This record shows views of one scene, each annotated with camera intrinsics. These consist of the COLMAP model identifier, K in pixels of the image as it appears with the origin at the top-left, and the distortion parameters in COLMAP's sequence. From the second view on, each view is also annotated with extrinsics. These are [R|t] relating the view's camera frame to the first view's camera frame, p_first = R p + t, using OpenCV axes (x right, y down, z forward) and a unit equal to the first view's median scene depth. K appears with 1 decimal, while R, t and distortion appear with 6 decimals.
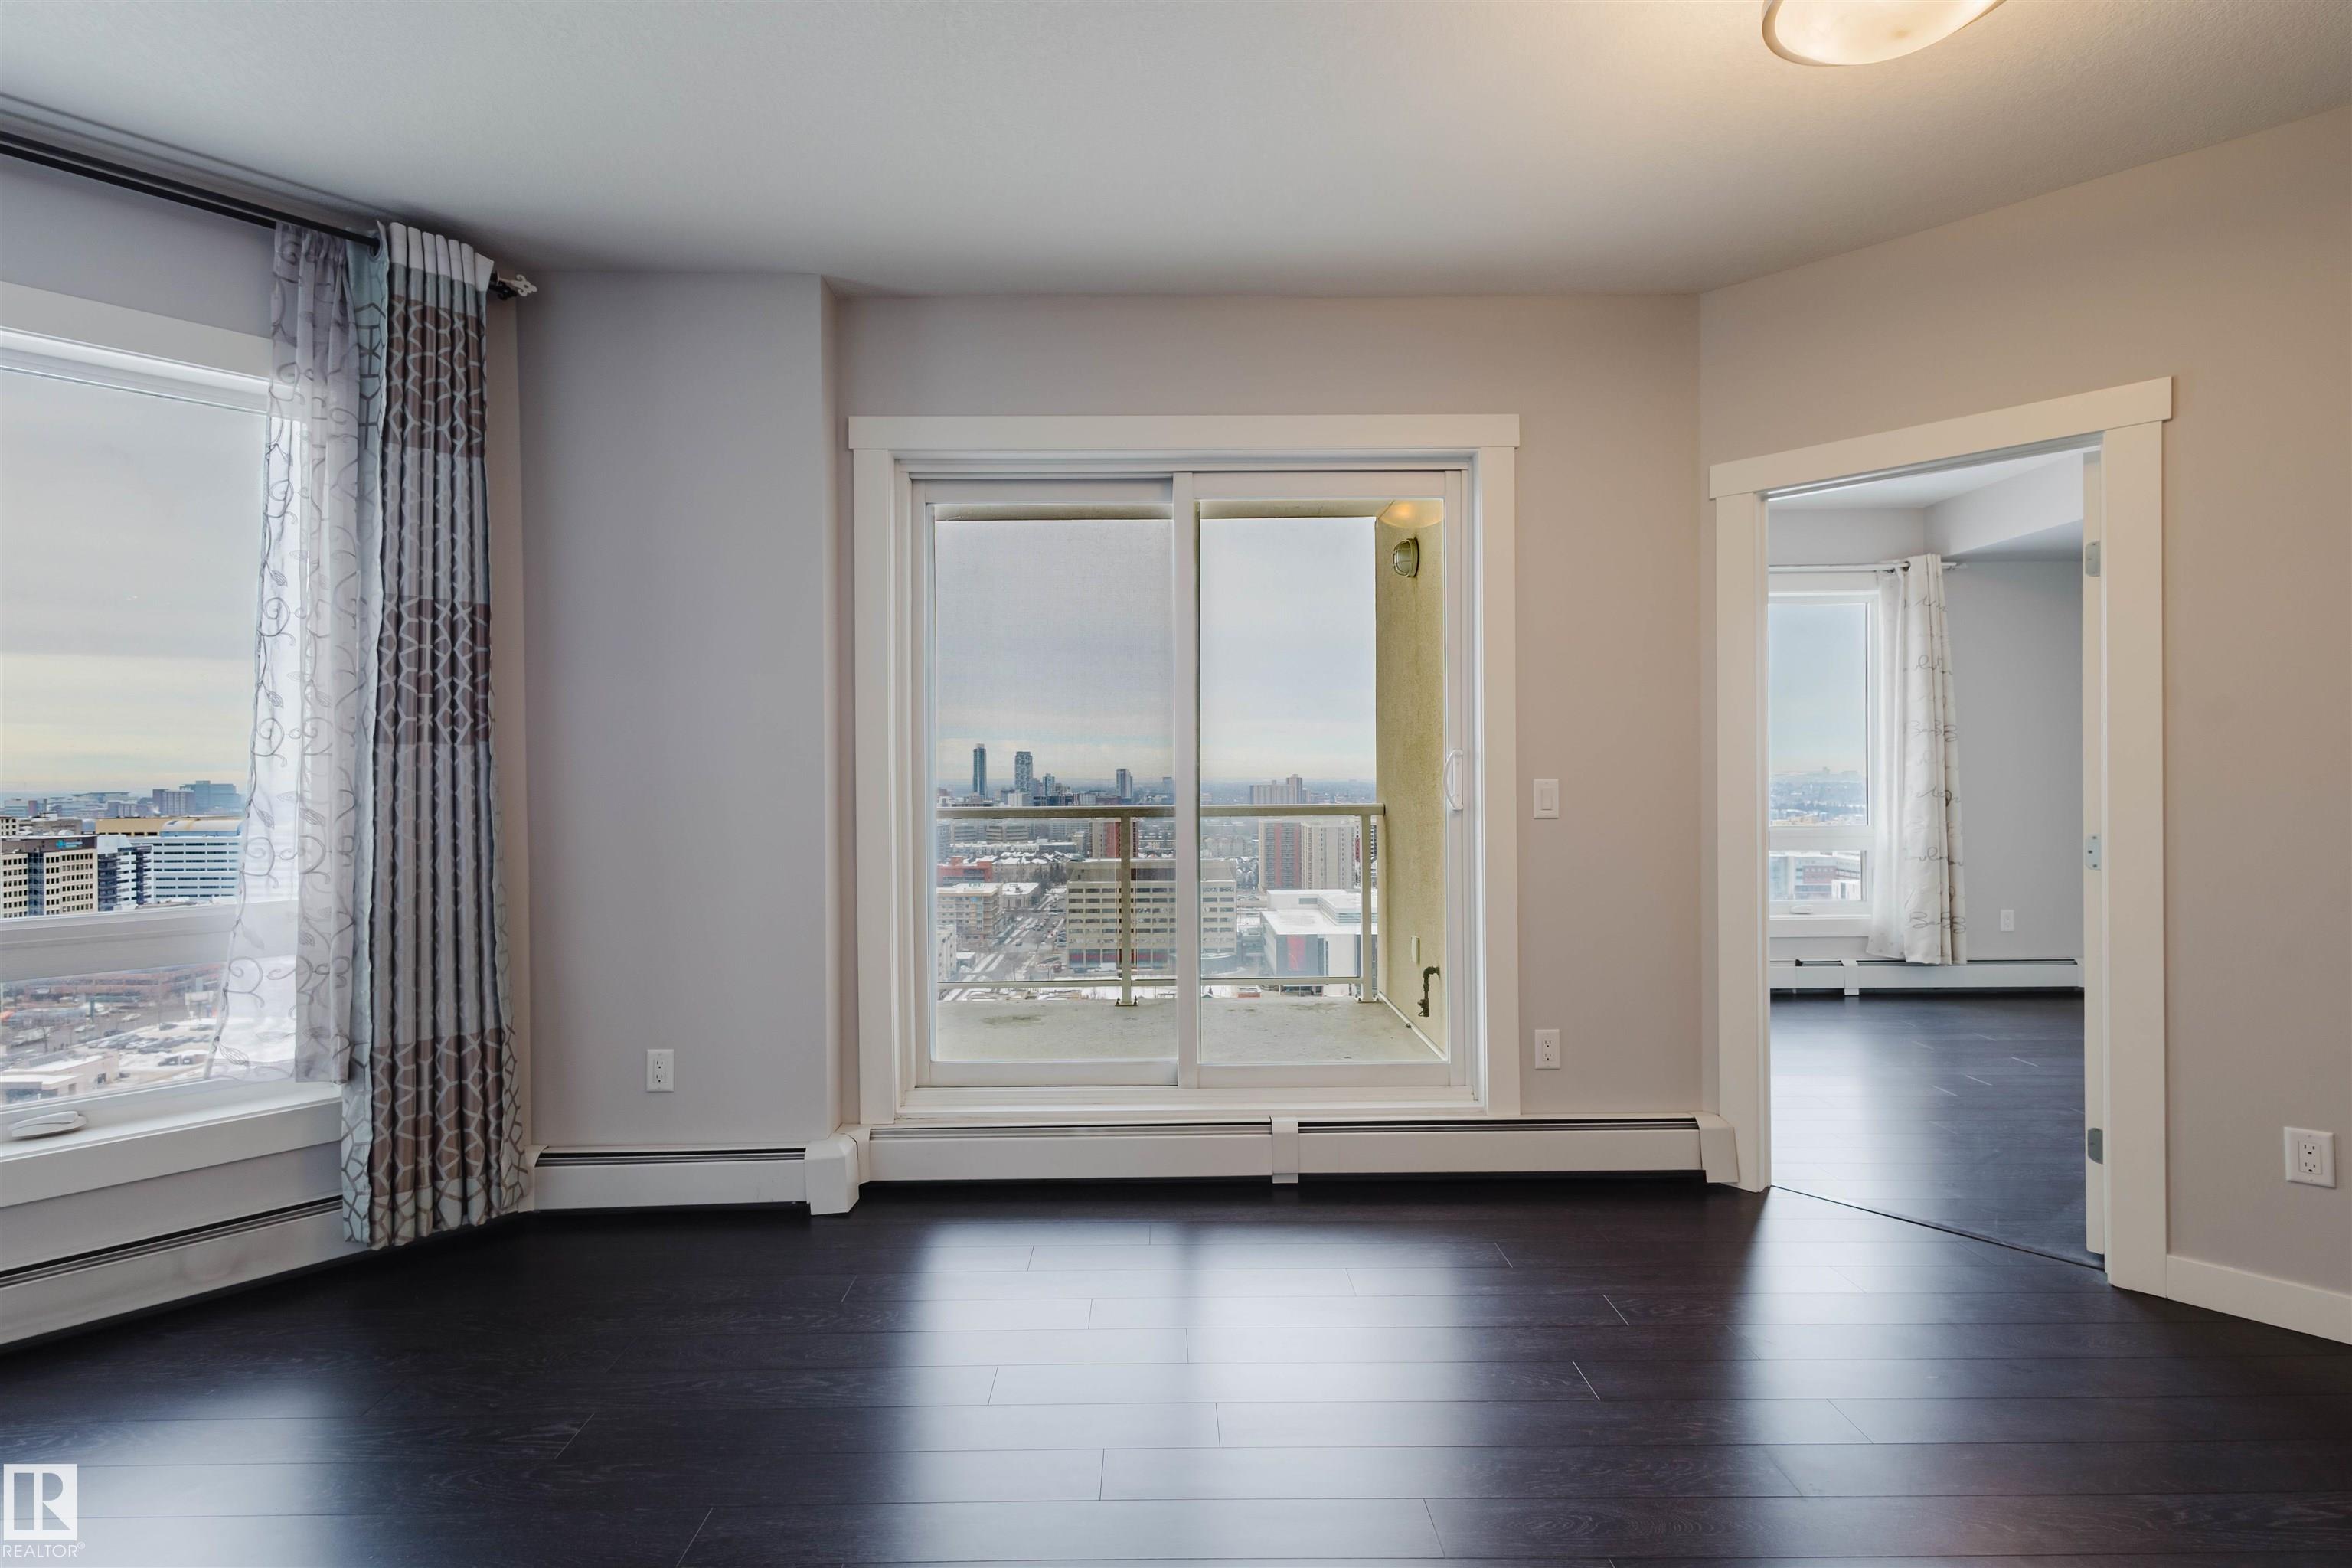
lens RADIAL K [[1081.2, 0, 1174.9], [0, 1081.2, 777.4], [0, 0, 1]] dist [0.010449, -0.002718]
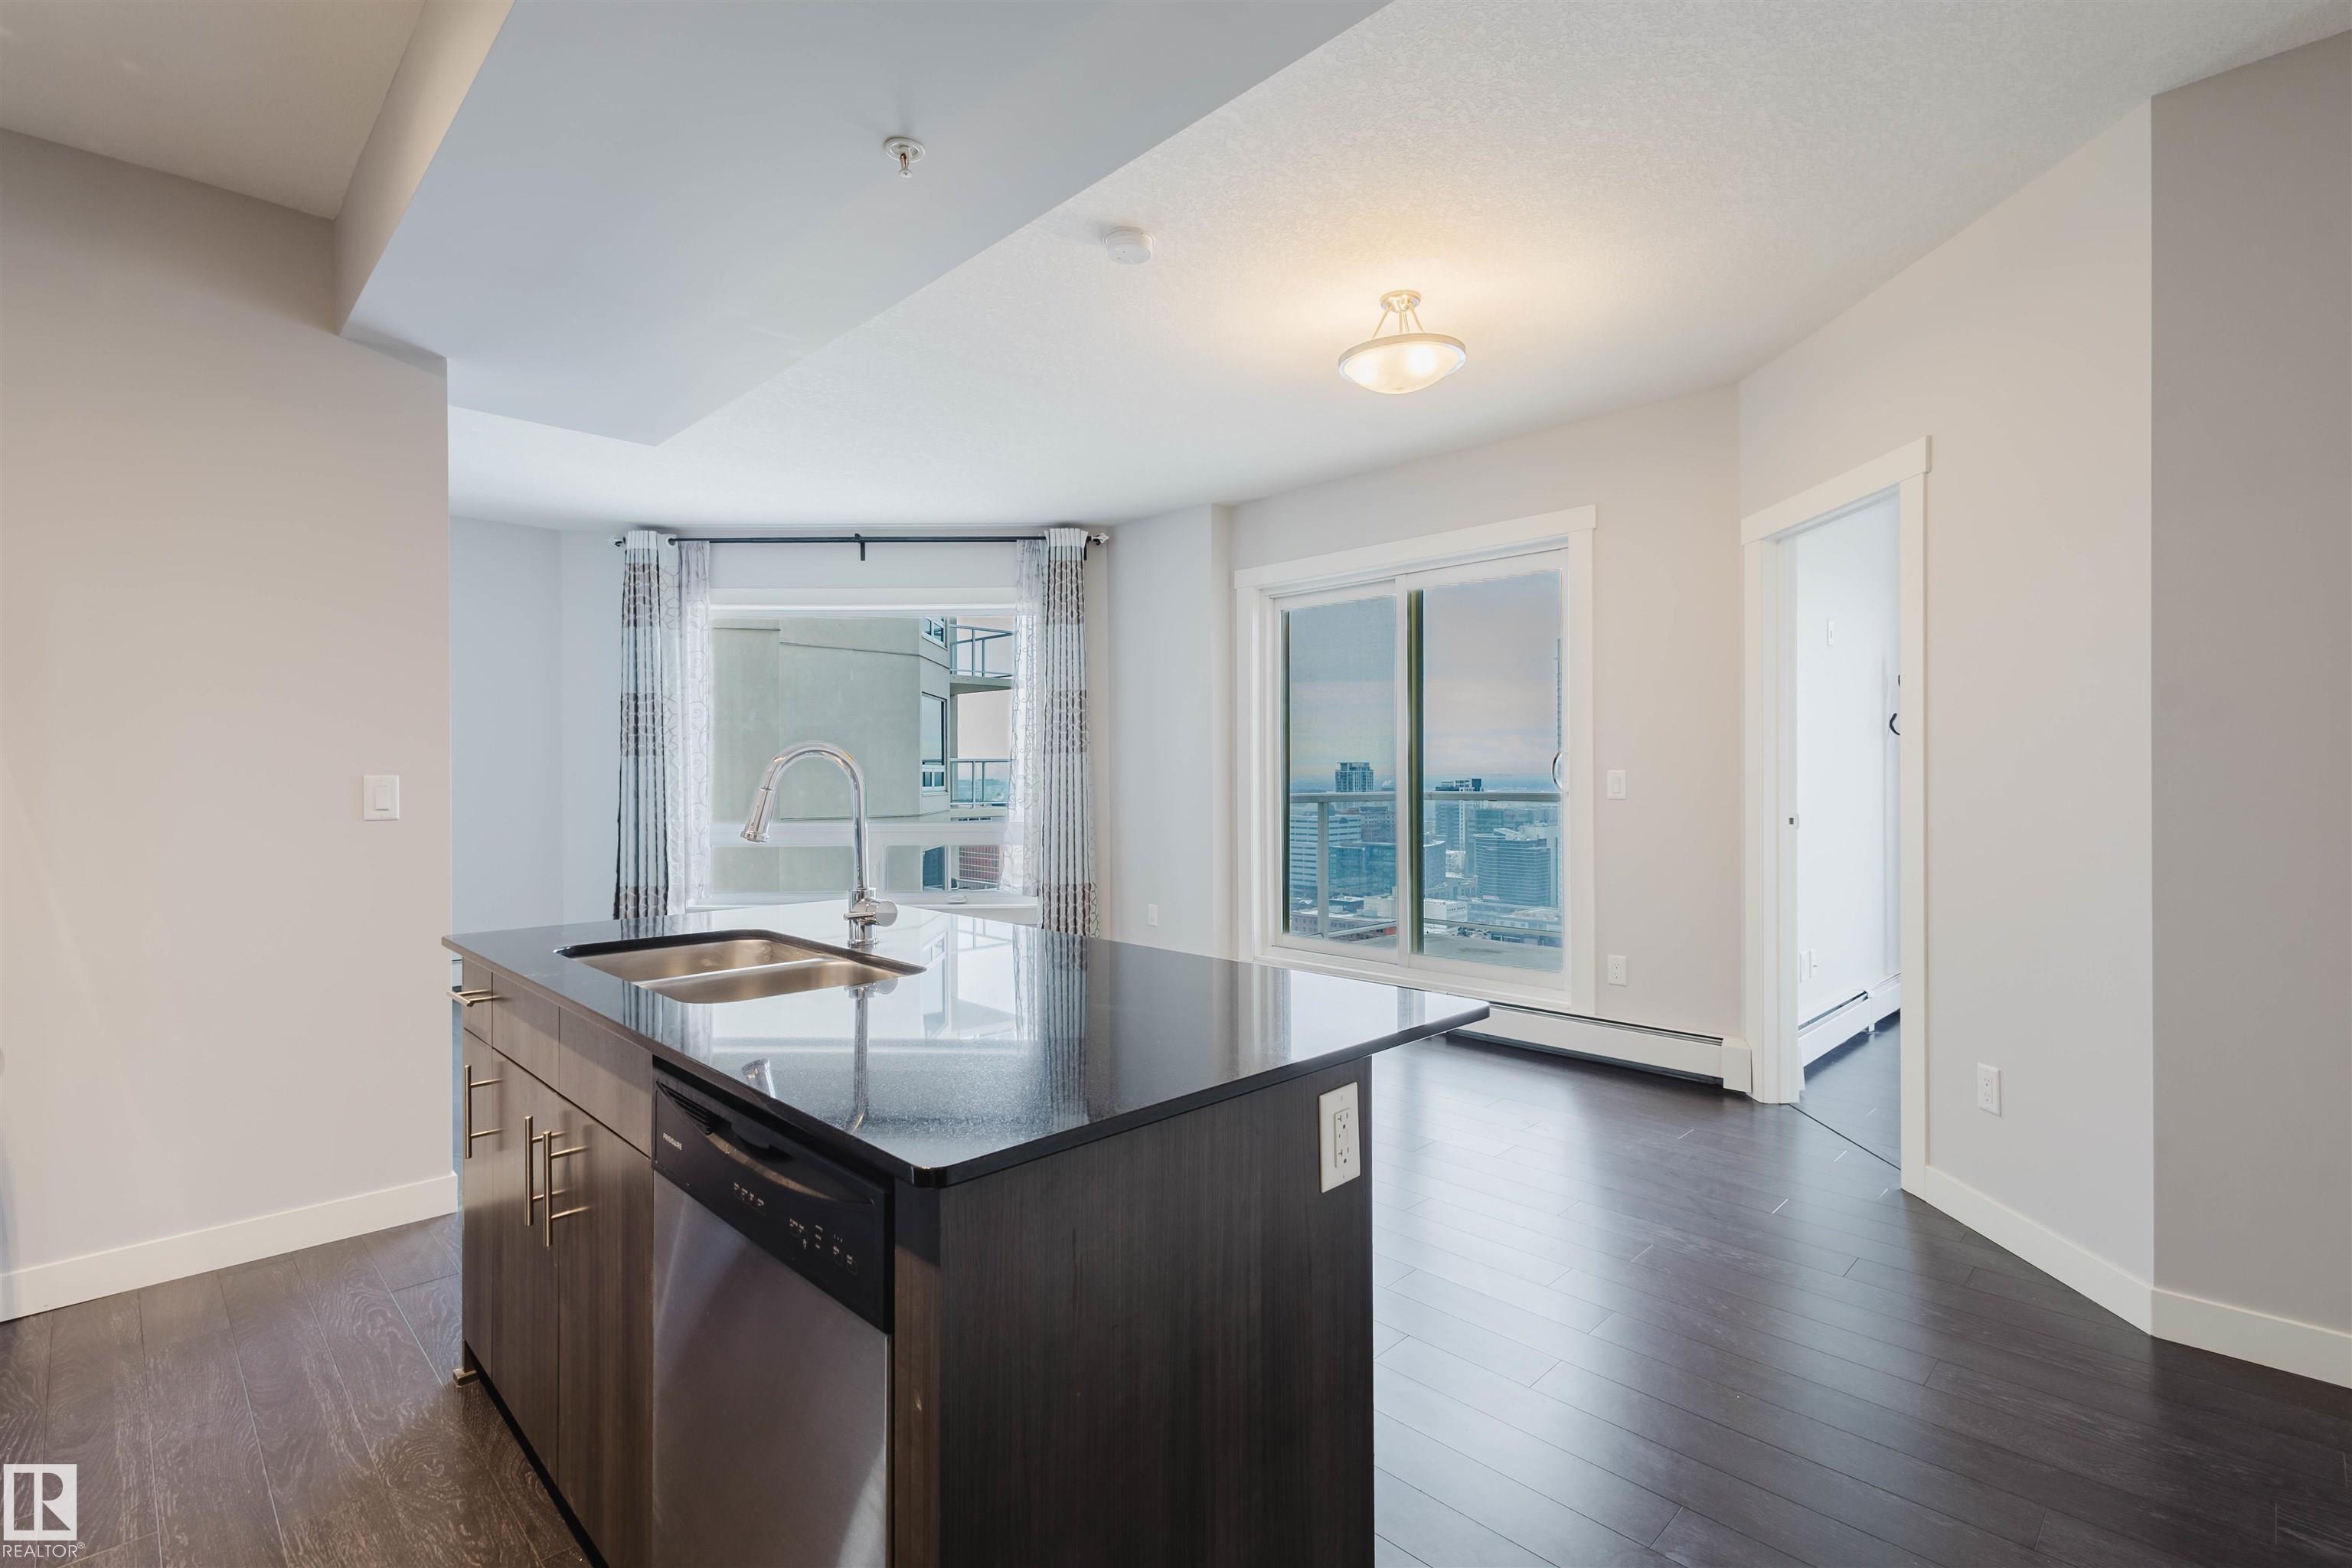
lens RADIAL K [[1081.2, 0, 1168.8], [0, 1081.2, 785.4], [0, 0, 1]] dist [0.010449, -0.002718]
pose [[0.689310, 0.011002, -0.724383, 0.941617], [-0.000899, 0.999897, 0.014331, 0.001556], [0.724466, -0.009228, 0.689248, -0.339068]]
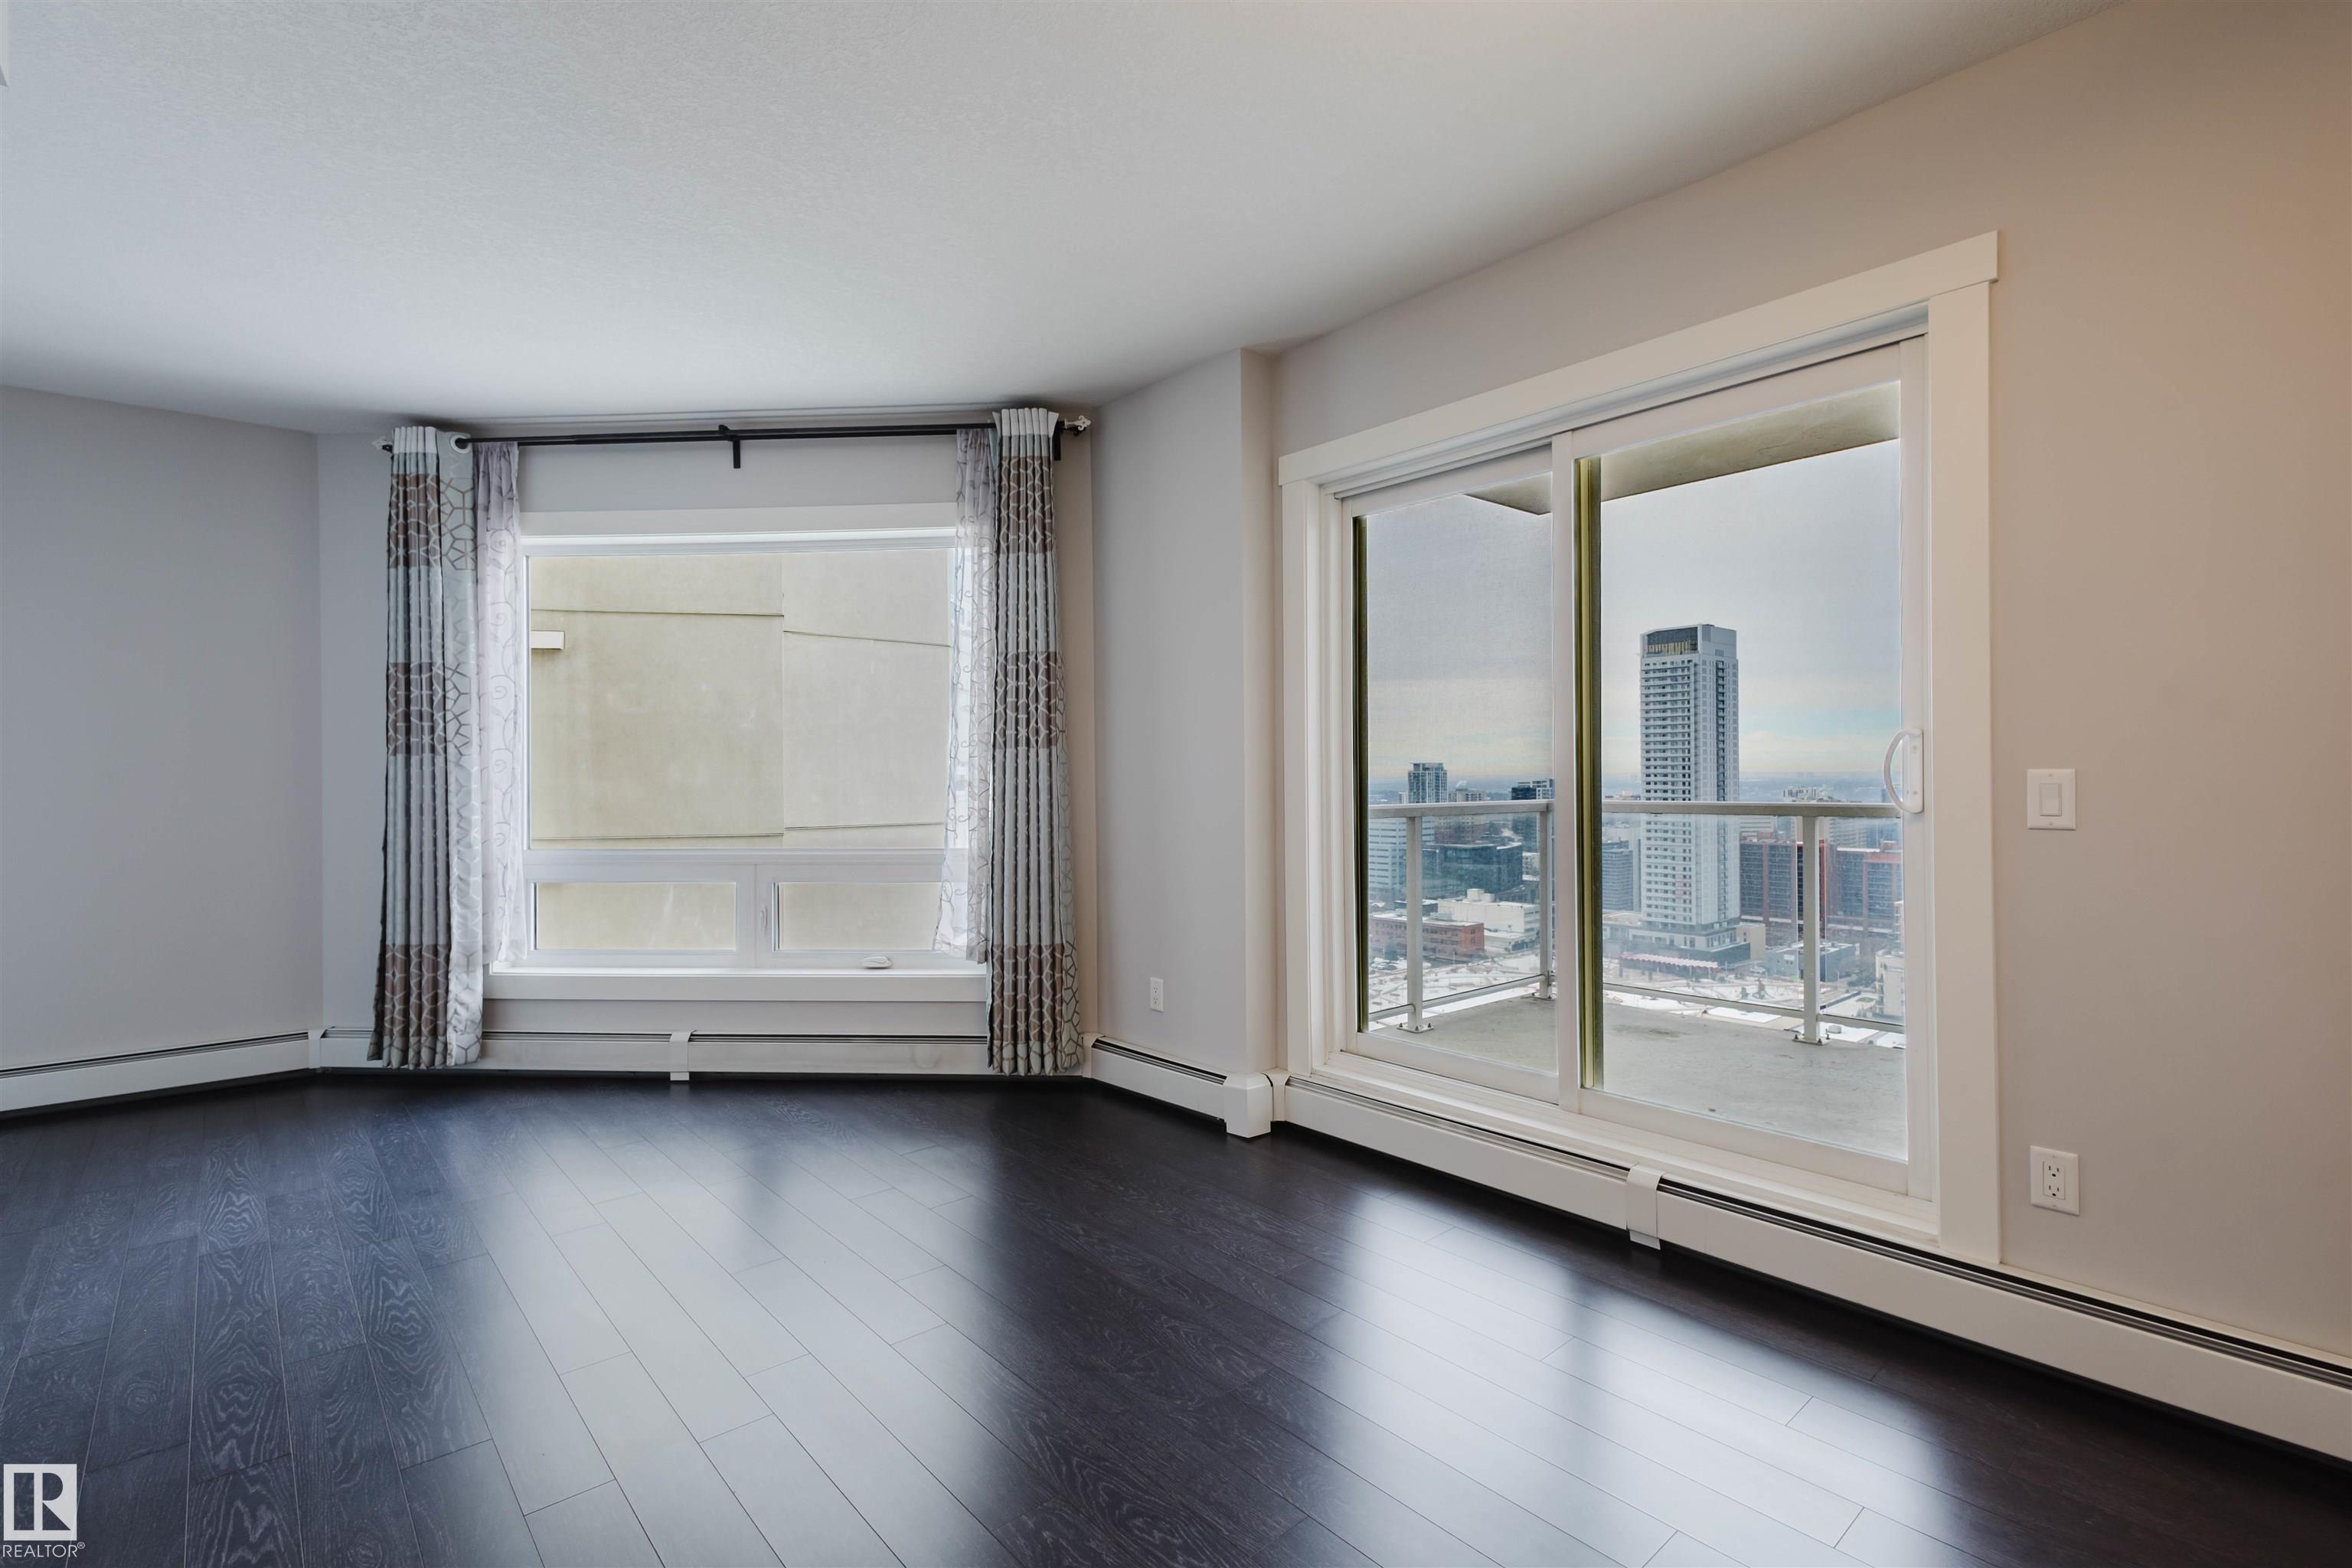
lens RADIAL K [[1081.2, 0, 1172.6], [0, 1081.2, 778.6], [0, 0, 1]] dist [0.010449, -0.002718]
pose [[0.643553, 0.002989, -0.765396, 0.507655], [0.003108, 0.999974, 0.006518, 0.001315], [0.765395, -0.006573, 0.643527, 0.166681]]
